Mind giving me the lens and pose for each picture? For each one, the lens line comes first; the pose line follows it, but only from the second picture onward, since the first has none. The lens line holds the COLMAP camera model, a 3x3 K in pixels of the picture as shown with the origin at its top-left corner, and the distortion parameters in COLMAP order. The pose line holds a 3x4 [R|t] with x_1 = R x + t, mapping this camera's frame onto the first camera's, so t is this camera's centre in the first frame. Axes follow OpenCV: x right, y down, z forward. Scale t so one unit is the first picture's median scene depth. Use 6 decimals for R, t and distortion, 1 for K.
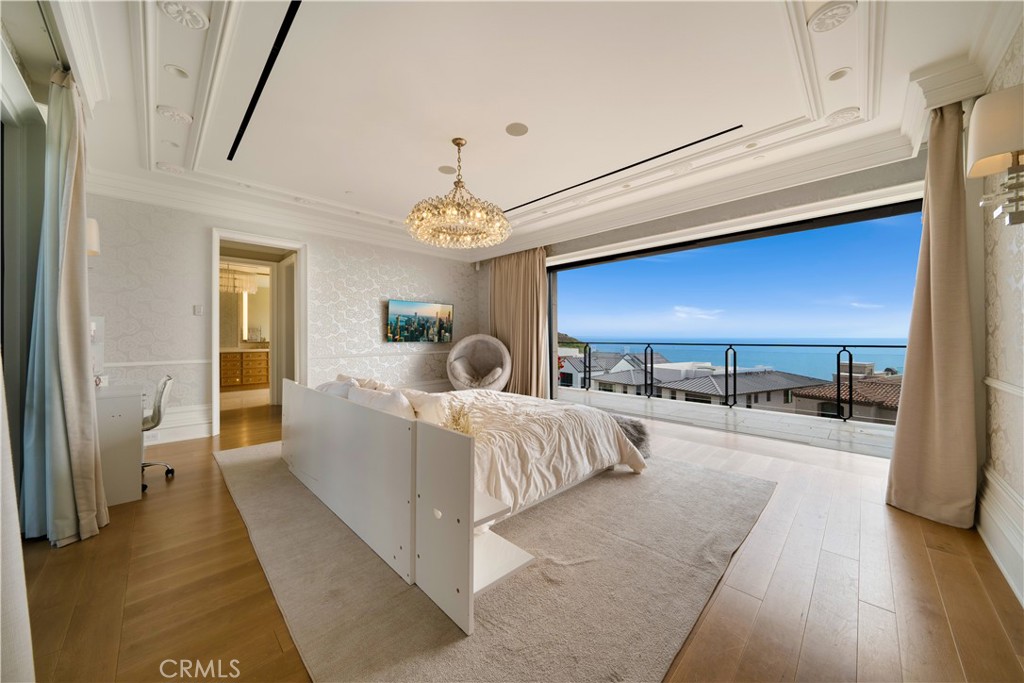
lens RADIAL K [[359.2, 0, 516.4], [0, 359.2, 339.5], [0, 0, 1]] dist [0.000871, -0.000015]
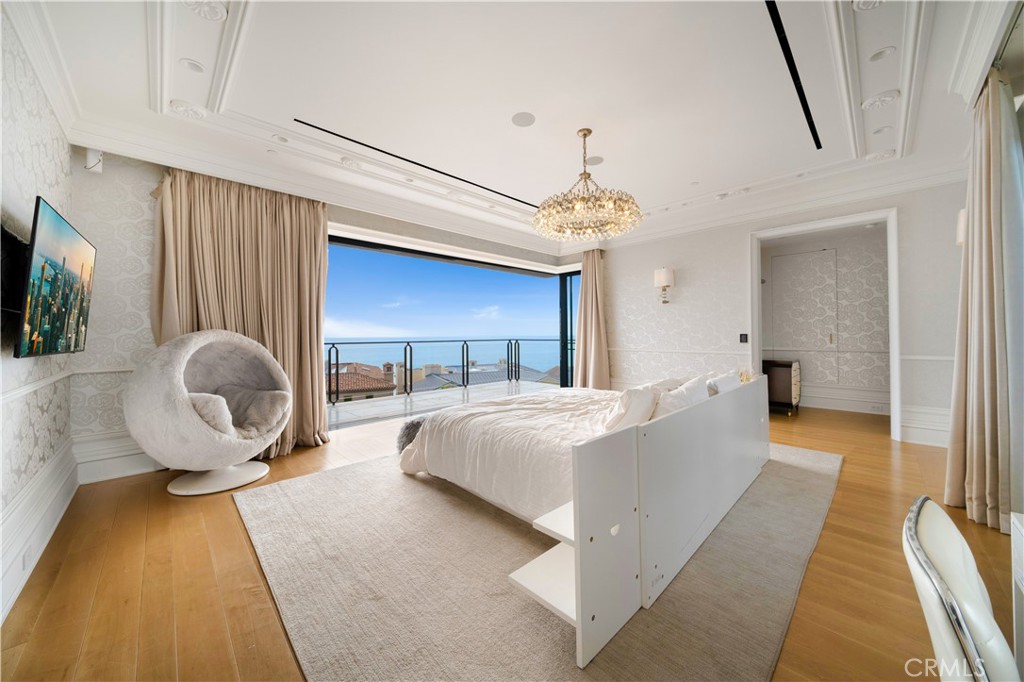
lens RADIAL K [[359.2, 0, 519.6], [0, 359.2, 338.1], [0, 0, 1]] dist [0.000871, -0.000015]
pose [[0.018935, -0.007506, 0.999793, -0.679923], [0.013331, 0.999885, 0.007254, -0.002546], [-0.999732, 0.013191, 0.019033, 0.699771]]
